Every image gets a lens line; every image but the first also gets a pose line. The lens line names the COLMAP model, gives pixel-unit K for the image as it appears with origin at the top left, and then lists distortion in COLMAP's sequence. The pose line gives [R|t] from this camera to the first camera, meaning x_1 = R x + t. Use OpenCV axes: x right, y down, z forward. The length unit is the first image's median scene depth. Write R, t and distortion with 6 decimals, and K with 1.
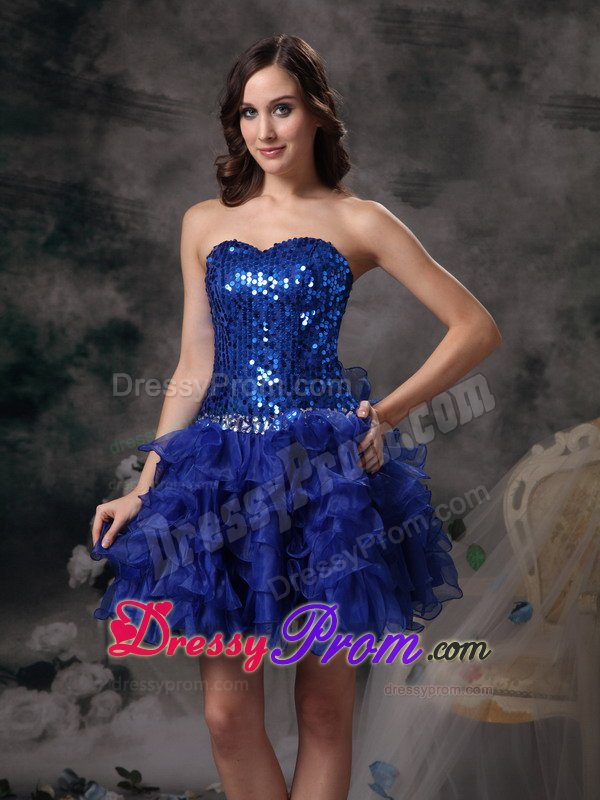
lens RADIAL K [[2356.6, 0, 284.8], [0, 2356.6, 423.8], [0, 0, 1]] dist [0.358114, 0.000000]
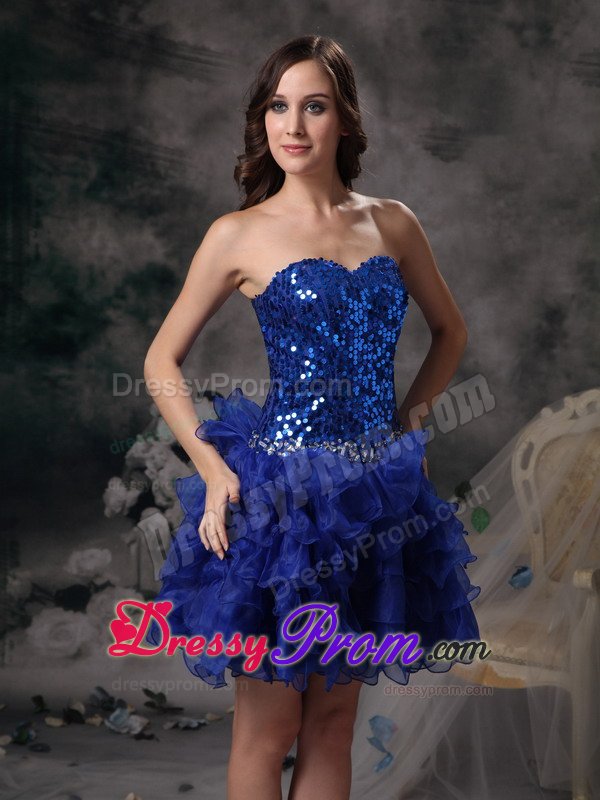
lens RADIAL K [[2050.6, 0, 285.0], [0, 2050.6, 423.0], [0, 0, 1]] dist [0.303004, 0.000000]
pose [[0.998535, 0.029308, -0.045478, 0.030245], [-0.025586, 0.996437, 0.080363, -0.048436], [0.047672, -0.079082, 0.995728, 0.088410]]
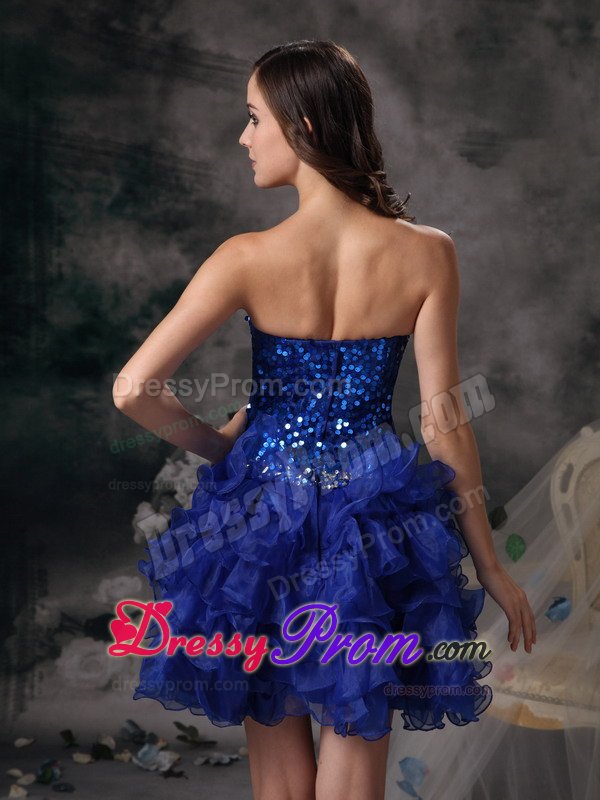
lens RADIAL K [[1986.3, 0, 279.7], [0, 1986.3, 429.3], [0, 0, 1]] dist [0.298916, 0.000000]
pose [[0.995288, 0.014183, -0.095918, 0.053745], [-0.005977, 0.996337, 0.085307, -0.053741], [0.096777, -0.084332, 0.991727, 0.152062]]
